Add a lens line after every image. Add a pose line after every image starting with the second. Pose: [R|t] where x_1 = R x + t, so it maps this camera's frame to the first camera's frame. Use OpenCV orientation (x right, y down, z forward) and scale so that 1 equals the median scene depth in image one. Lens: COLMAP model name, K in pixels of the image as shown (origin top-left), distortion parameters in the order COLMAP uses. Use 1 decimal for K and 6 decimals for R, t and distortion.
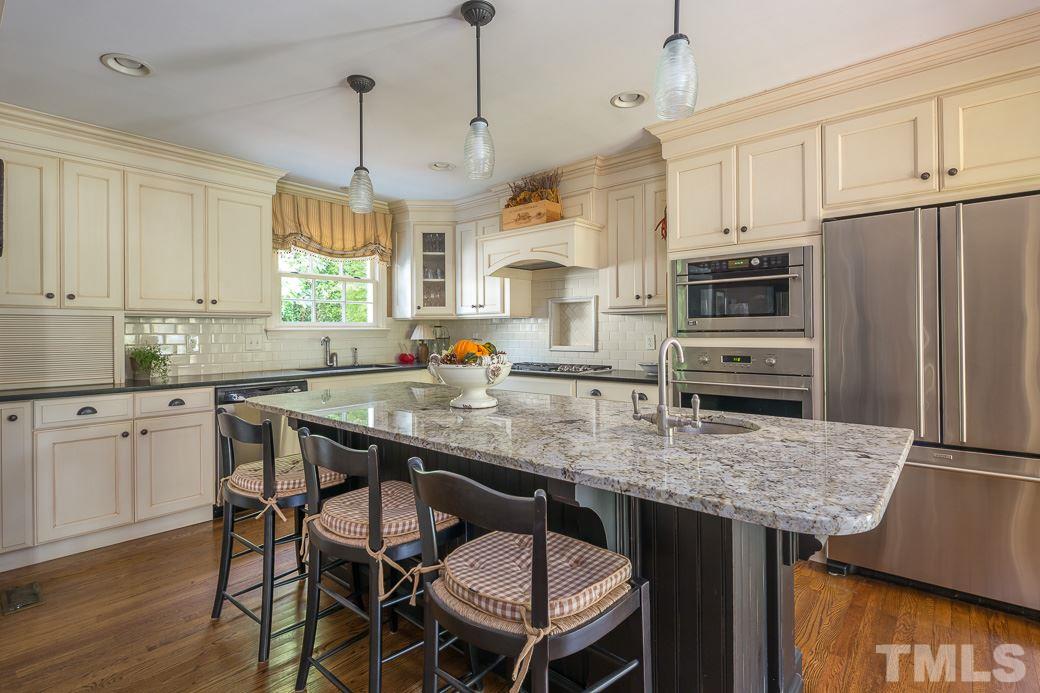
lens RADIAL K [[491.2, 0, 522.2], [0, 491.2, 327.0], [0, 0, 1]] dist [0.001871, -0.000086]
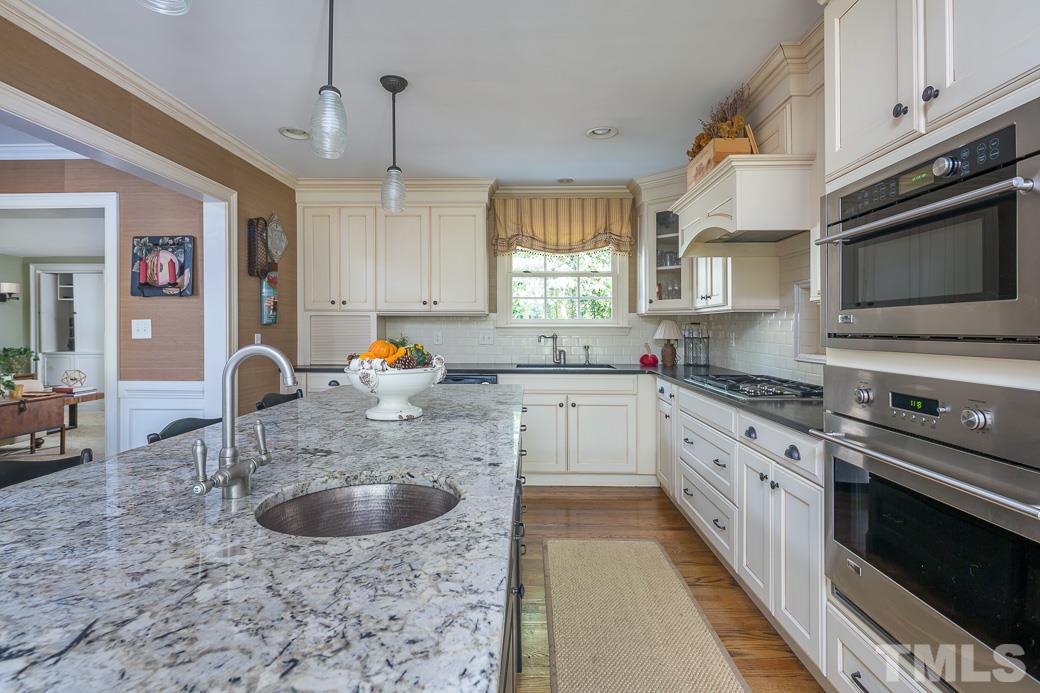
lens RADIAL K [[508.1, 0, 522.6], [0, 508.1, 329.6], [0, 0, 1]] dist [-0.000397, -0.000544]
pose [[0.641610, 0.011409, -0.766946, 0.372543], [-0.001165, 0.999903, 0.013900, -0.003093], [0.767030, -0.008025, 0.641561, 0.305068]]
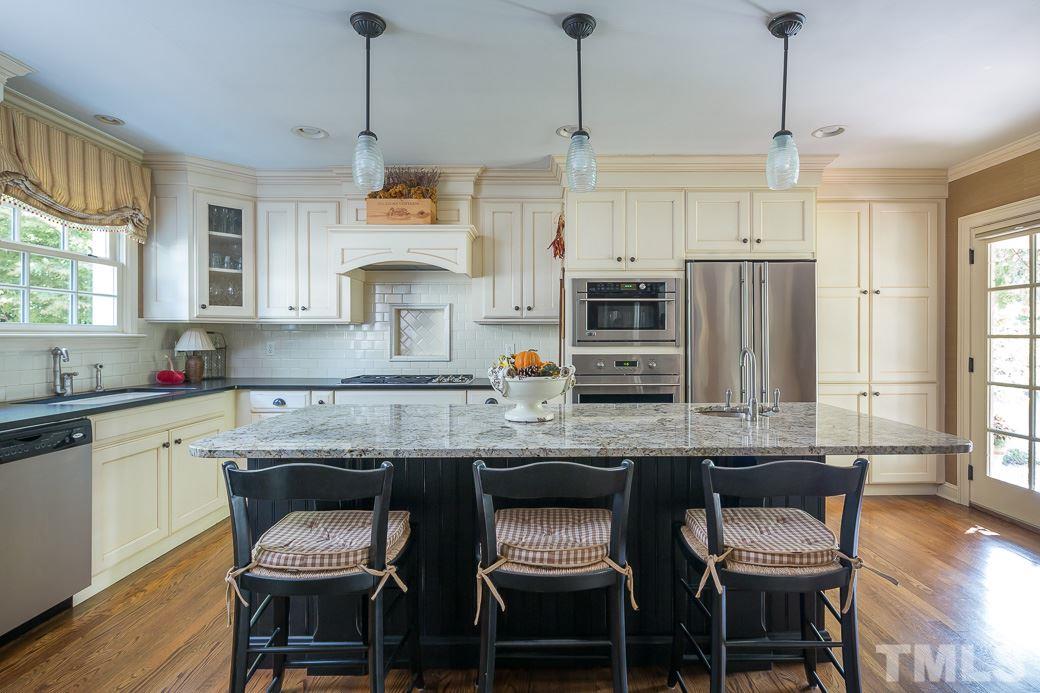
lens RADIAL K [[507.1, 0, 543.1], [0, 507.1, 334.0], [0, 0, 1]] dist [0.002870, 0.000136]
pose [[0.753106, 0.010281, 0.657818, -0.375099], [-0.010826, 0.999936, -0.003234, -0.002015], [-0.657810, -0.004686, 0.753170, 0.118534]]
